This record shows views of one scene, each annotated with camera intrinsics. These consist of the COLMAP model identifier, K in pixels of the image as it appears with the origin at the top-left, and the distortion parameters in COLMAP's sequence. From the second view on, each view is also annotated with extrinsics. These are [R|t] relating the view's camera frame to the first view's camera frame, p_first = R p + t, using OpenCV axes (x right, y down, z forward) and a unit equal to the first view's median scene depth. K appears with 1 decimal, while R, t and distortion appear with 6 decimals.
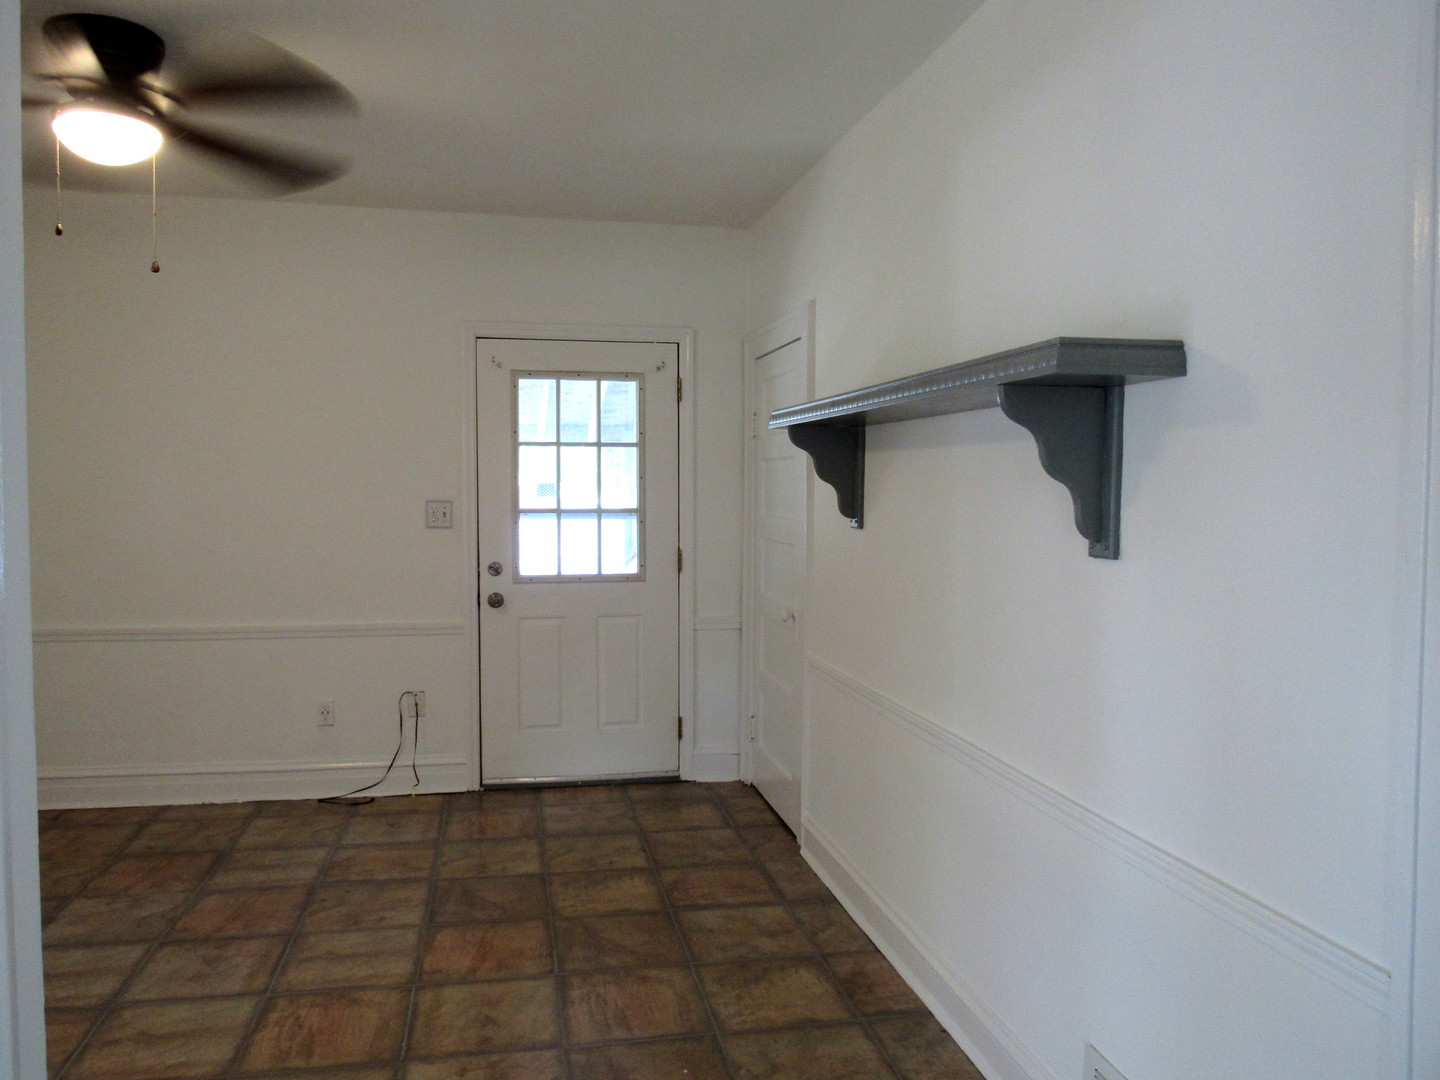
lens RADIAL K [[1031.2, 0, 718.3], [0, 1031.2, 536.7], [0, 0, 1]] dist [0.007161, -0.000067]
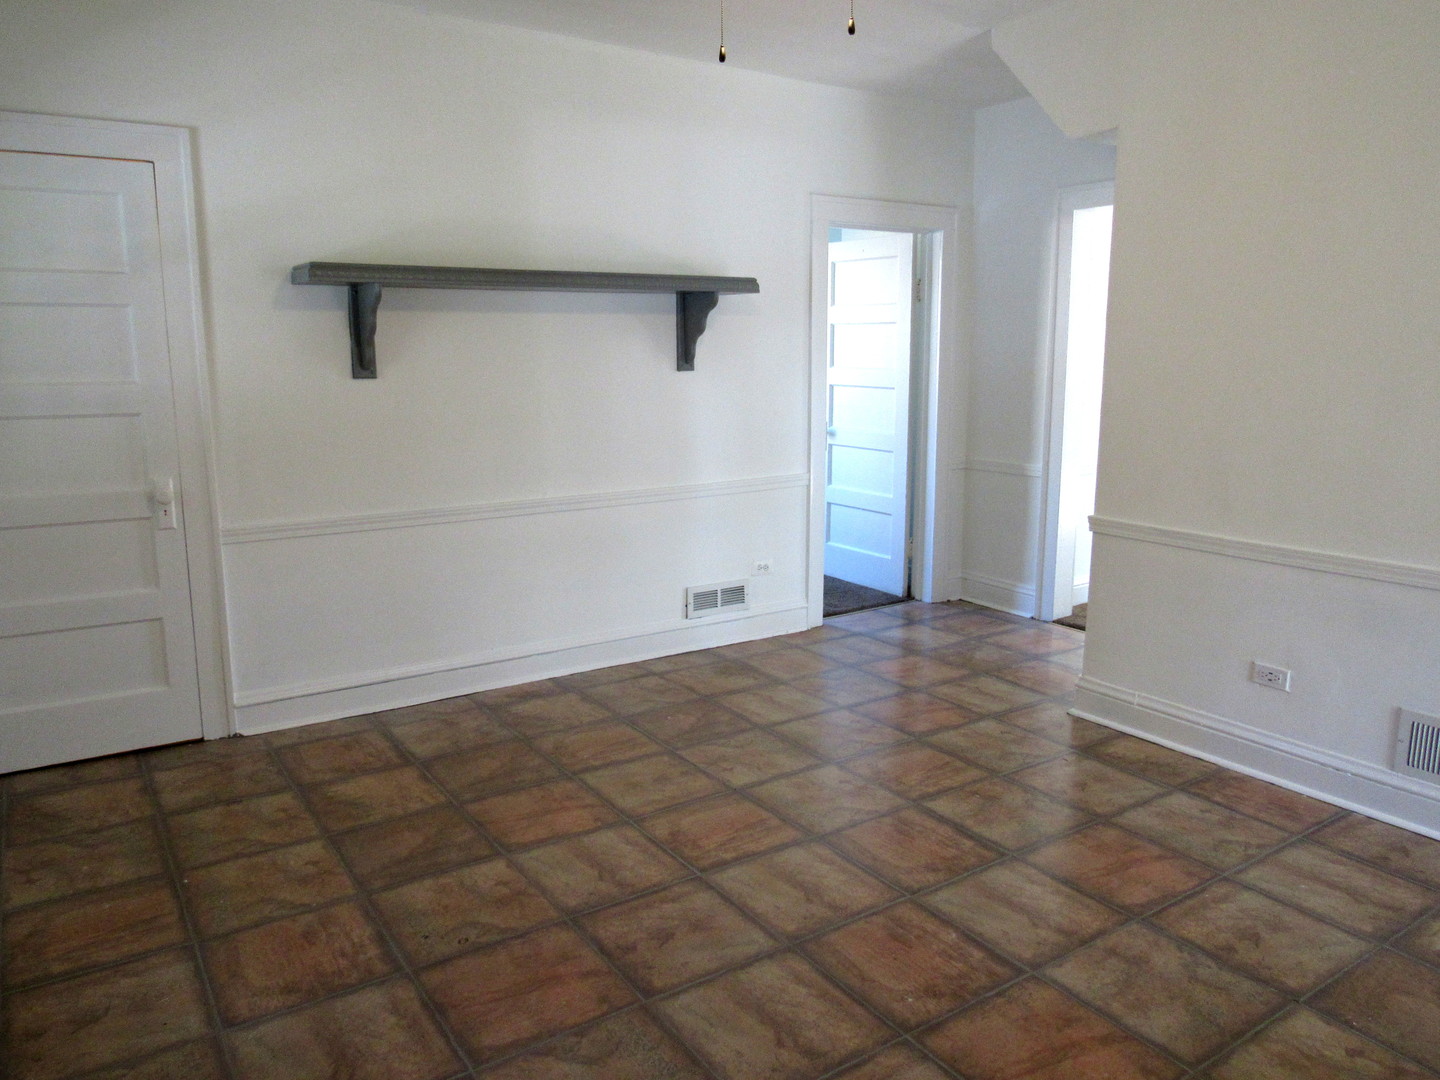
lens RADIAL K [[1031.2, 0, 719.4], [0, 1031.2, 540.1], [0, 0, 1]] dist [0.007161, -0.000067]
pose [[-0.395102, -0.171282, 0.902528, -1.098204], [0.039509, 0.978387, 0.202975, -0.046288], [-0.917787, 0.115853, -0.379795, 1.149362]]
